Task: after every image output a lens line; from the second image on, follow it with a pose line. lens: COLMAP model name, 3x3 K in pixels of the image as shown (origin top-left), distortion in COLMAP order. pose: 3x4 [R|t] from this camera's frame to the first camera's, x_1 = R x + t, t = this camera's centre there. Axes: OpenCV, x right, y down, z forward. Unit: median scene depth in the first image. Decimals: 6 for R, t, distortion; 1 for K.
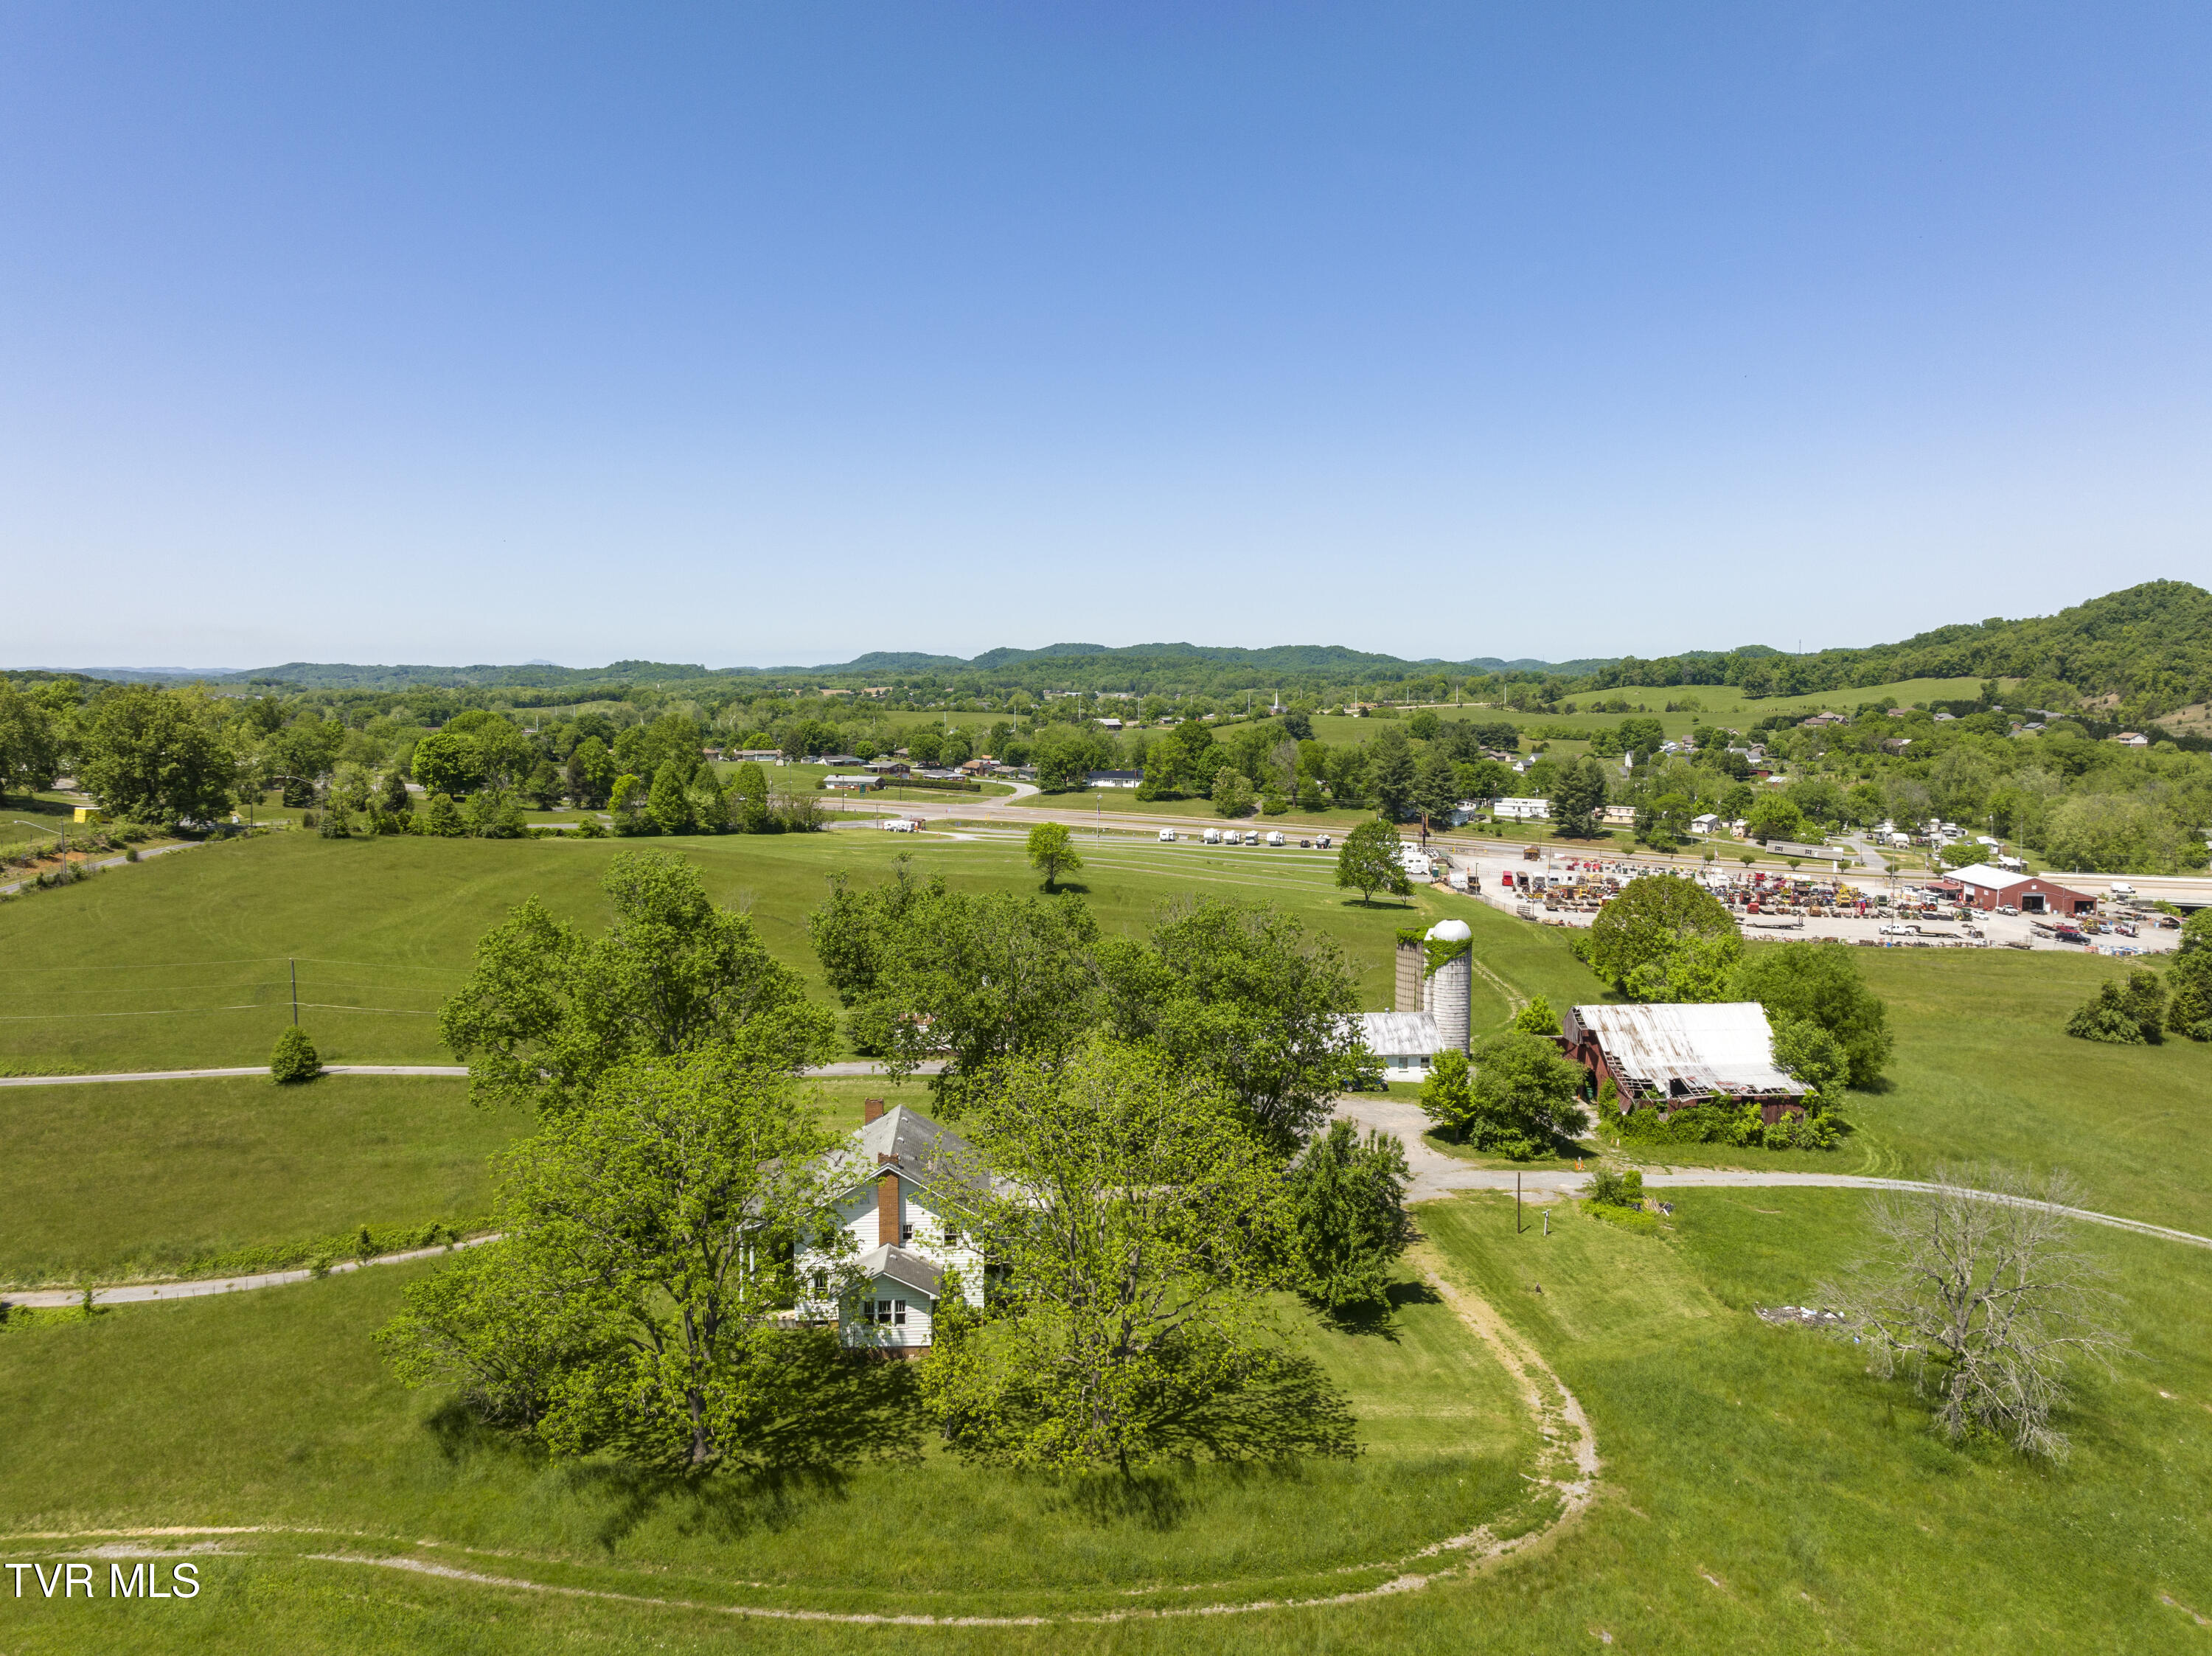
lens RADIAL K [[1573.4, 0, 1106.0], [0, 1573.4, 773.6], [0, 0, 1]] dist [-0.035806, -0.000523]
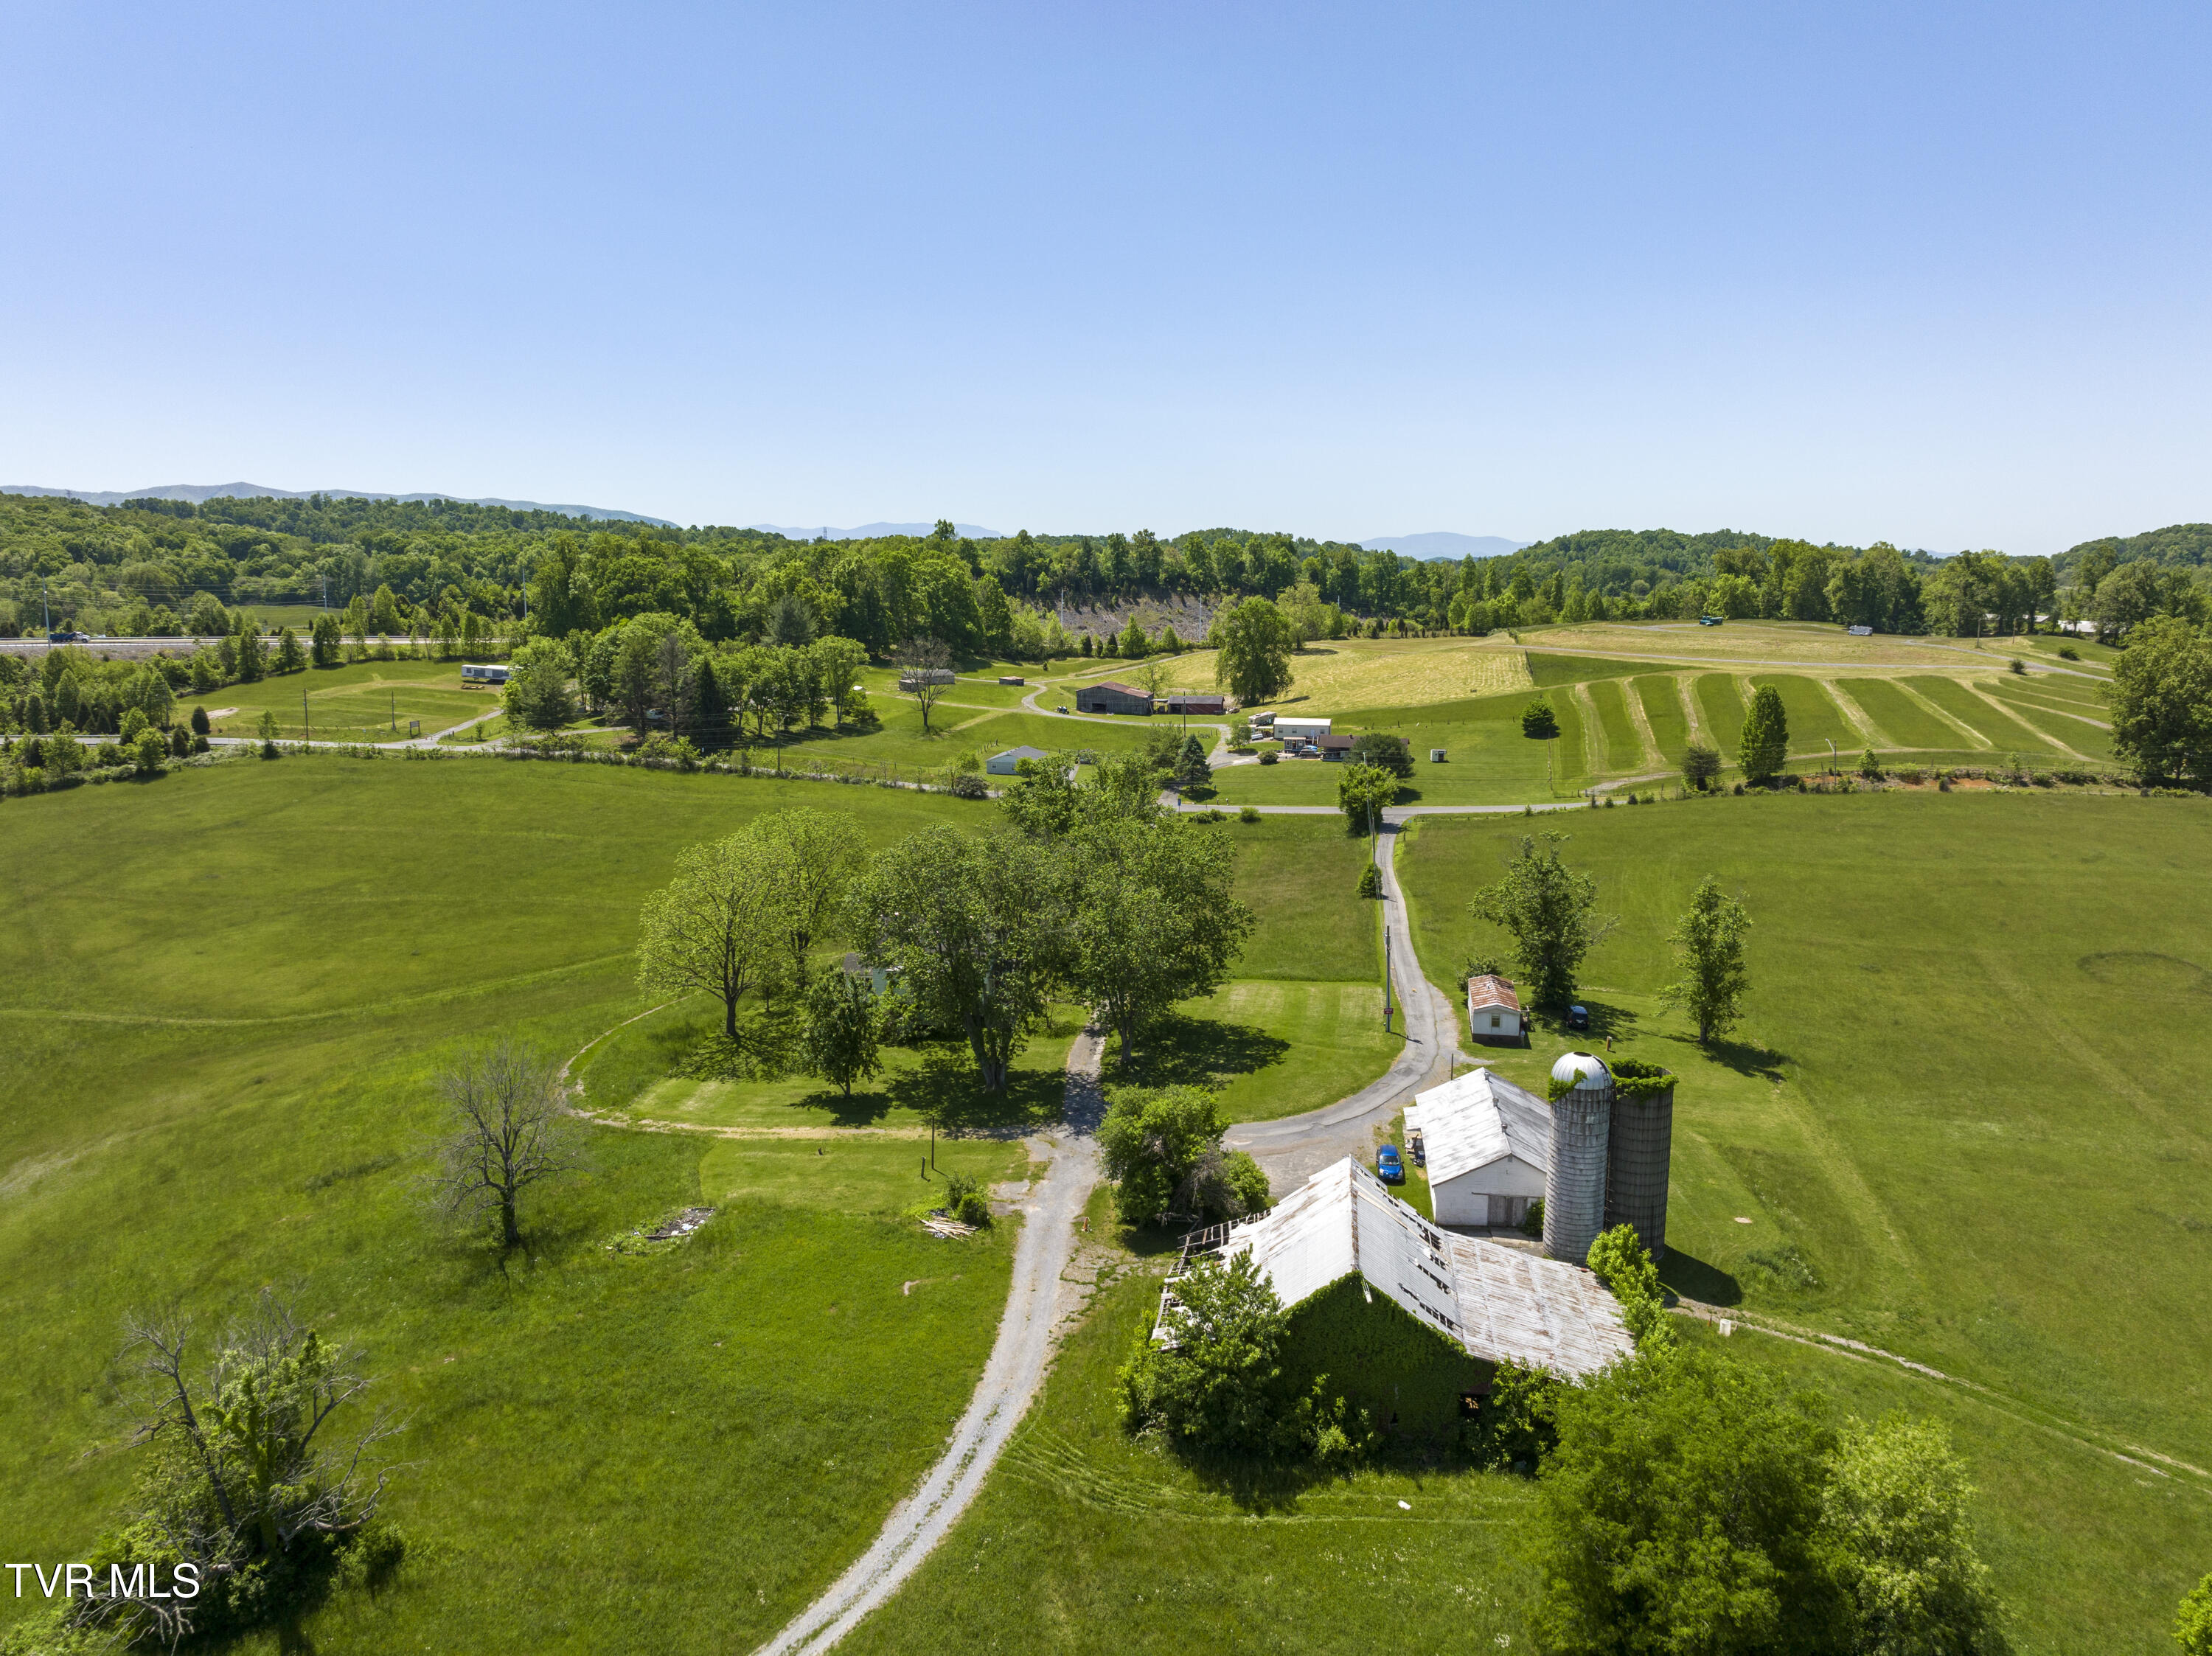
lens RADIAL K [[1572.5, 0, 1105.4], [0, 1572.5, 783.3], [0, 0, 1]] dist [-0.038859, 0.006322]
pose [[-0.208067, 0.128036, -0.969698, 0.264769], [-0.069434, 0.986961, 0.145214, -0.031383], [0.975647, 0.097544, -0.196464, 0.268352]]
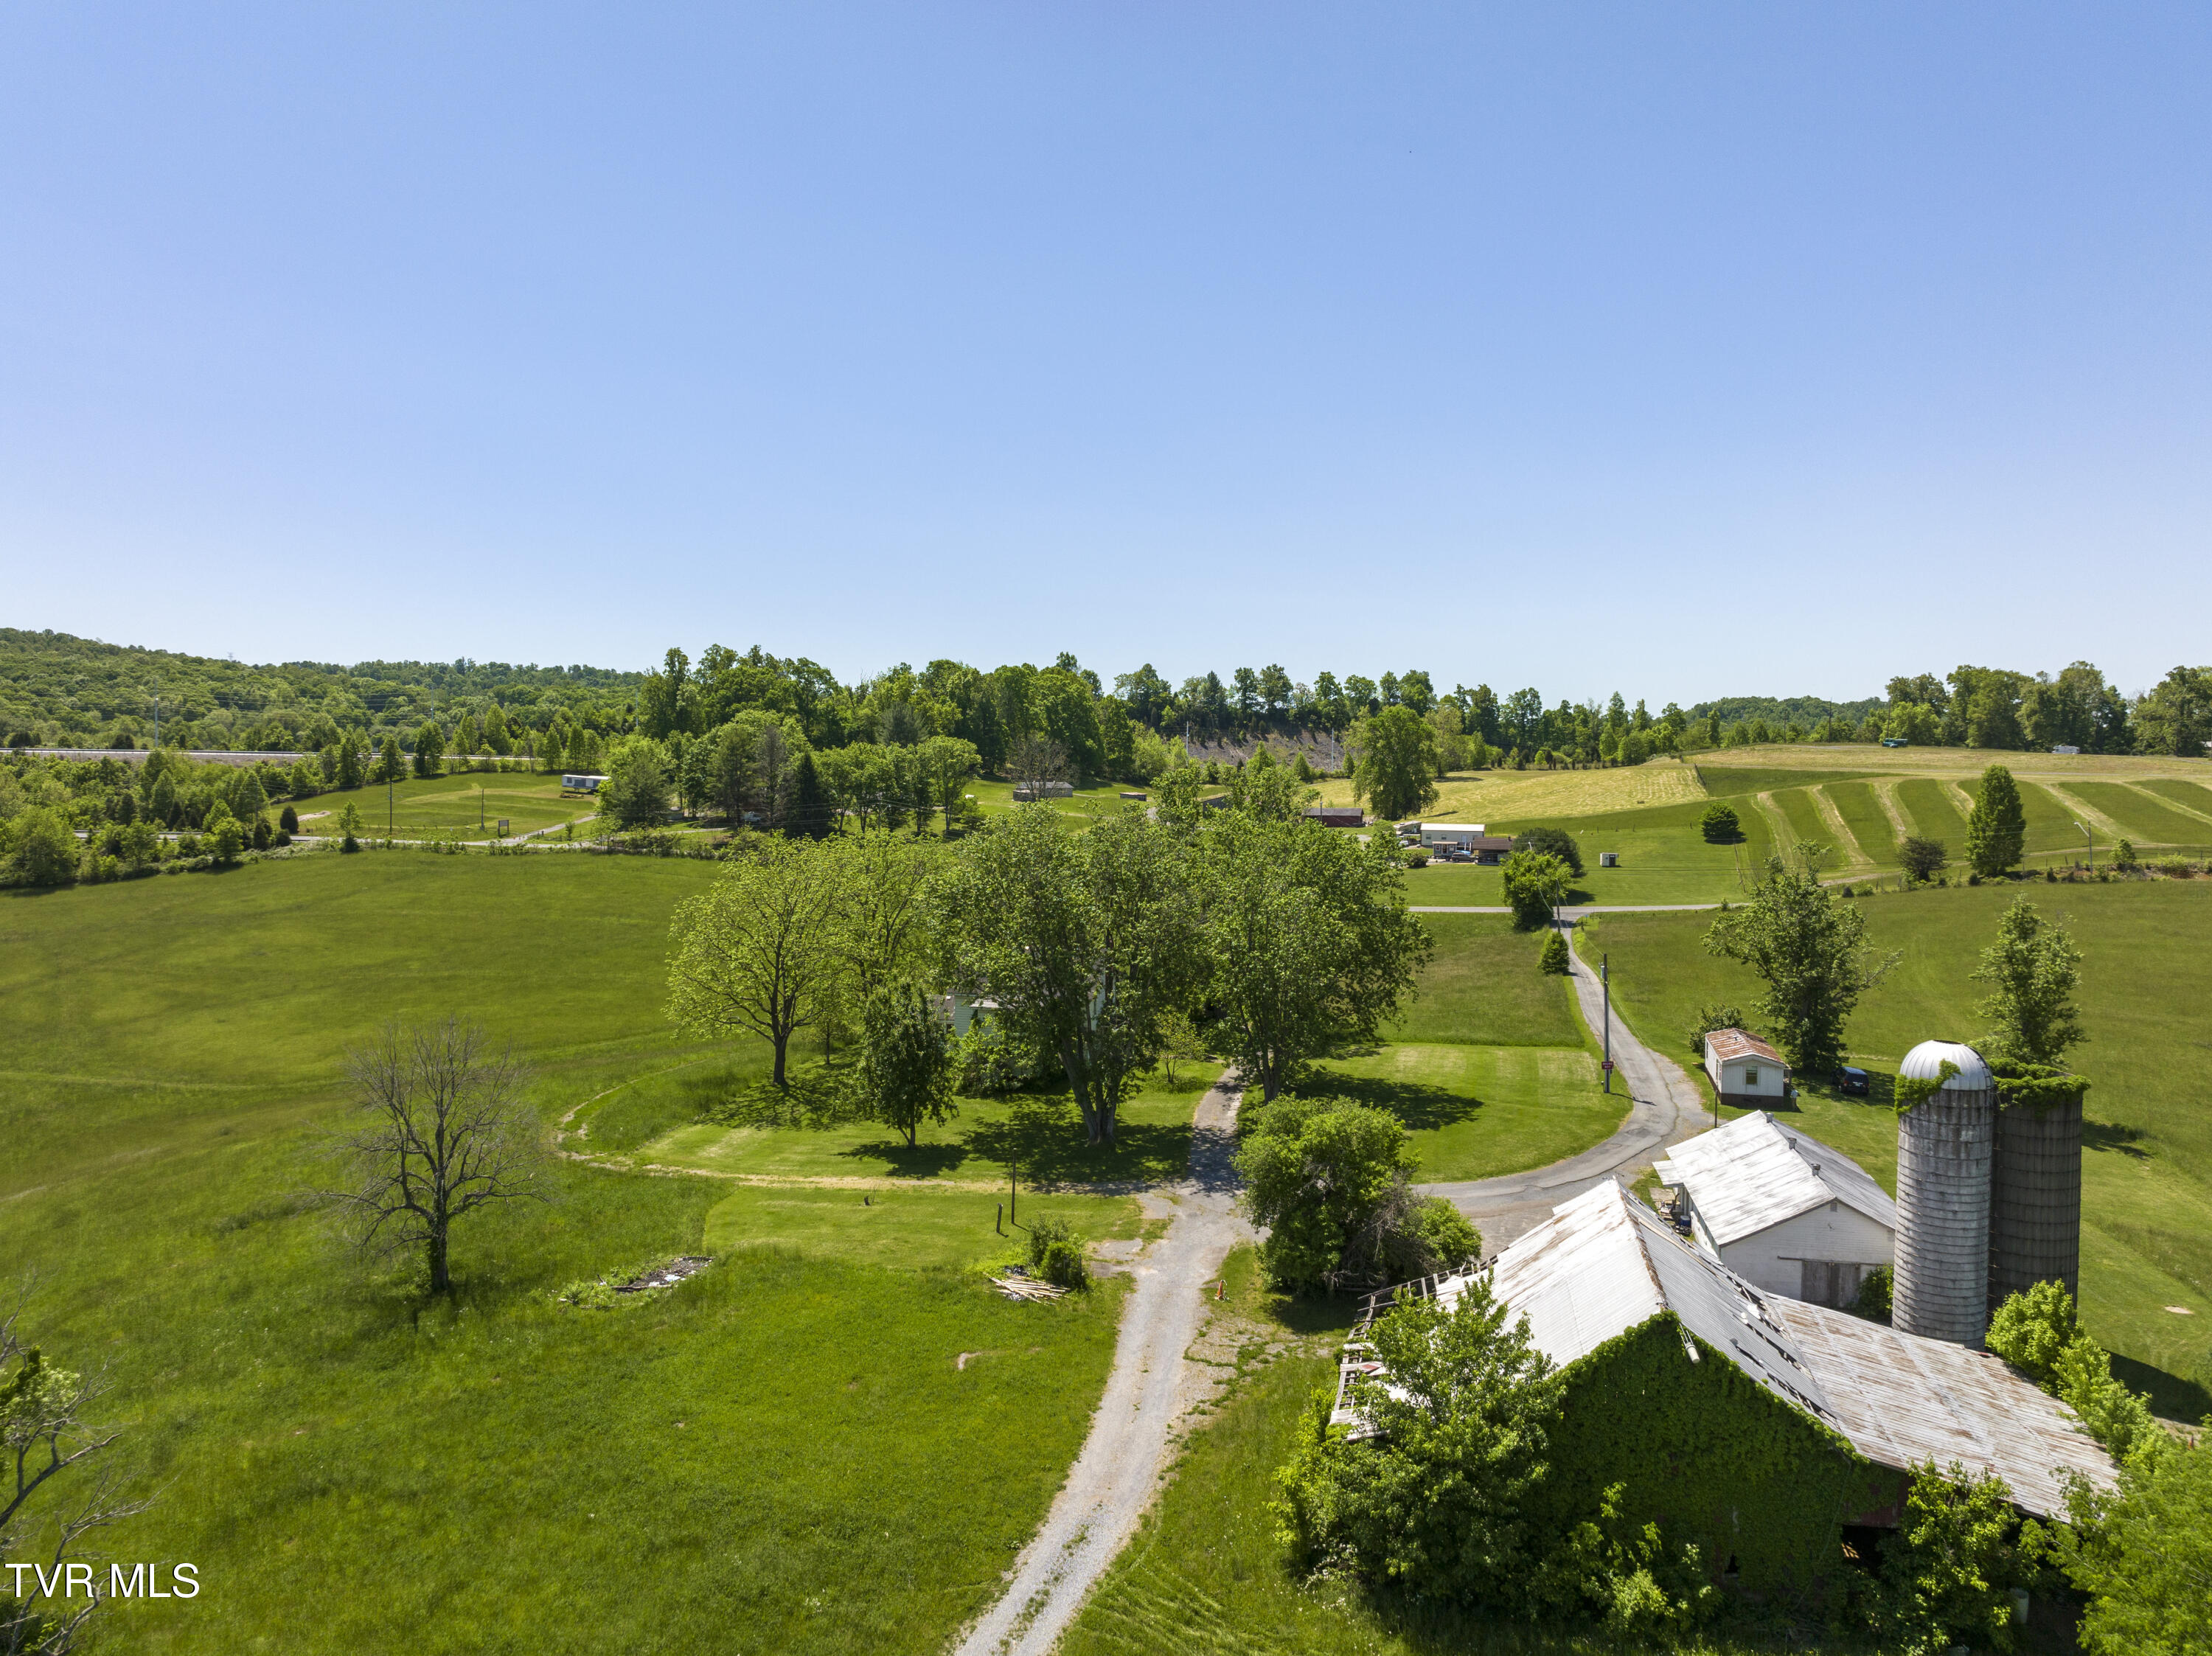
lens RADIAL K [[1574.4, 0, 1104.8], [0, 1574.4, 776.0], [0, 0, 1]] dist [-0.032923, -0.009667]
pose [[-0.284799, 0.009476, -0.958540, 0.214855], [-0.071416, 0.996962, 0.031075, 0.004991], [0.955923, 0.077305, -0.283257, 0.258221]]
